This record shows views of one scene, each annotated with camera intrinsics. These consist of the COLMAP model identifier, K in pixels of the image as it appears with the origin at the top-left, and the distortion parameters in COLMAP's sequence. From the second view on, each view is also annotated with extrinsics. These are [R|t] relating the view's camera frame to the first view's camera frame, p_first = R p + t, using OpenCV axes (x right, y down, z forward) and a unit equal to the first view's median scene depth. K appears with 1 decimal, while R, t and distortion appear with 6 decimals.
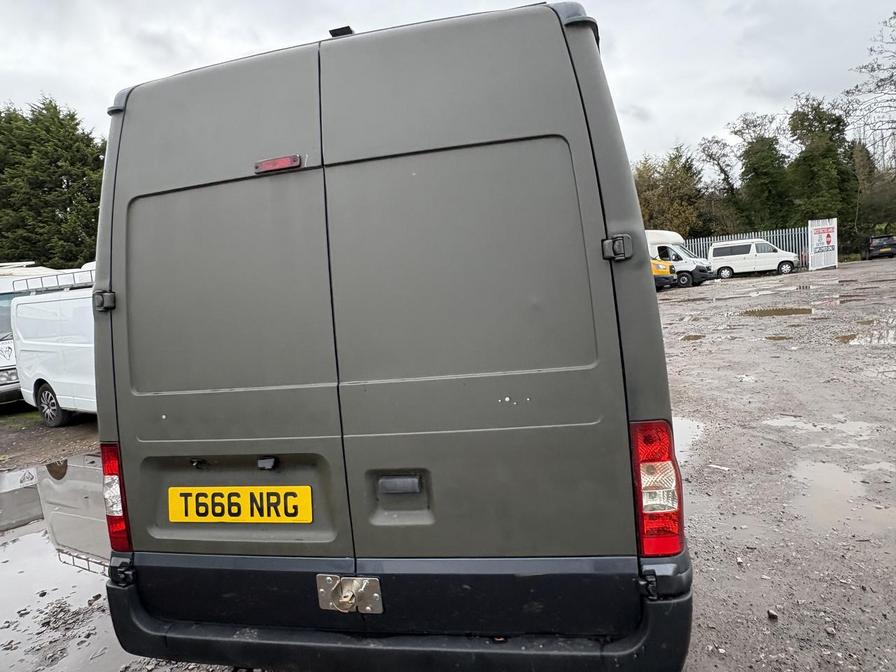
lens RADIAL K [[624.6, 0, 446.8], [0, 624.6, 337.1], [0, 0, 1]] dist [-0.001699, 0.002132]
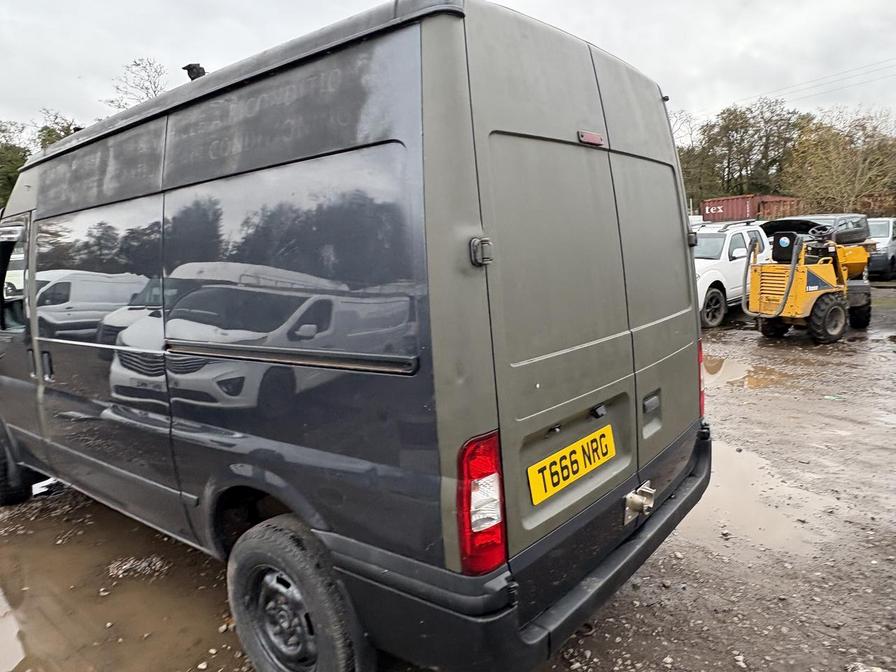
lens RADIAL K [[624.6, 0, 449.8], [0, 624.6, 333.7], [0, 0, 1]] dist [-0.001699, 0.002132]
pose [[0.430938, -0.047467, 0.901132, -0.117769], [0.083981, 0.996391, 0.012323, 0.002894], [-0.898465, 0.070368, 0.433370, 0.064931]]
